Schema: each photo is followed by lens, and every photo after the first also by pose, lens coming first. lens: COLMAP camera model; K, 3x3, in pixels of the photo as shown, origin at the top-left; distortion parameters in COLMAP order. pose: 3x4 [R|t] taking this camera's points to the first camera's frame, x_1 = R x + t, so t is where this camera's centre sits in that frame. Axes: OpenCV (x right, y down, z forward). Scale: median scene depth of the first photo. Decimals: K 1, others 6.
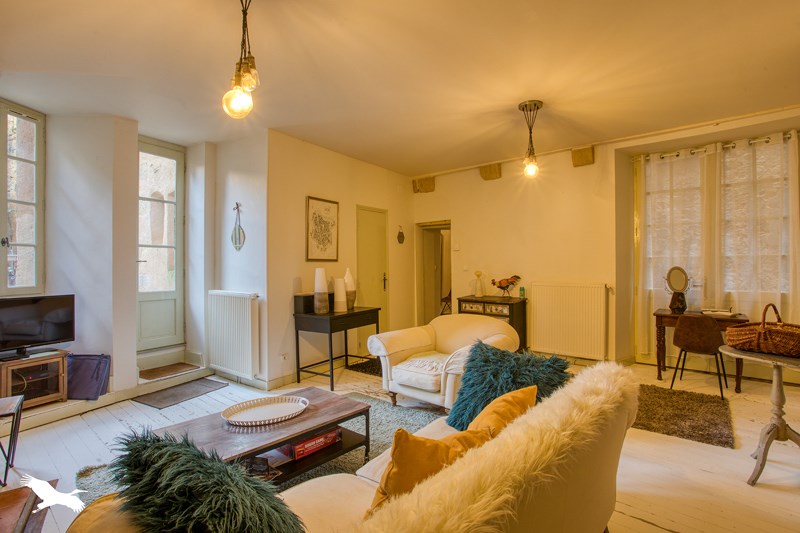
lens RADIAL K [[377.9, 0, 400.0], [0, 377.9, 266.5], [0, 0, 1]] dist [-0.066959, 0.000388]
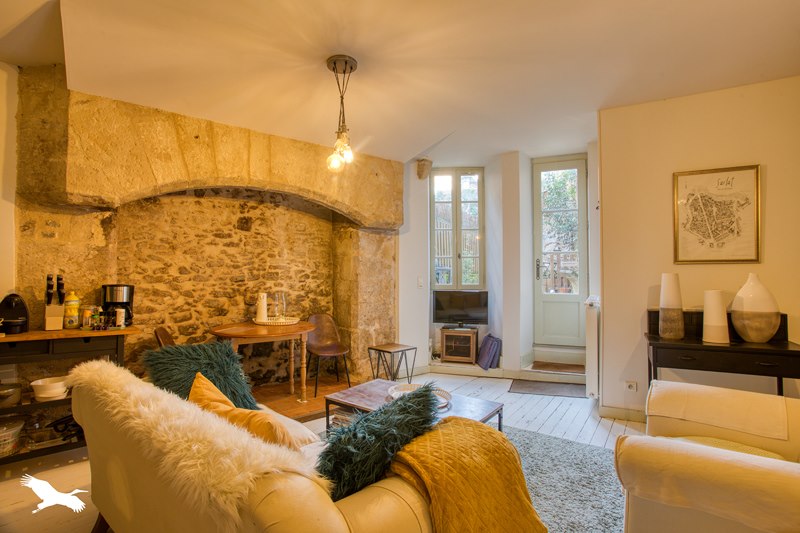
lens RADIAL K [[377.9, 0, 400.0], [0, 377.9, 266.5], [0, 0, 1]] dist [-0.066959, 0.000388]
pose [[0.067403, -0.011483, -0.997660, 0.433216], [0.002537, 0.999933, -0.011337, -0.002189], [0.997723, -0.001766, 0.067427, 0.458921]]
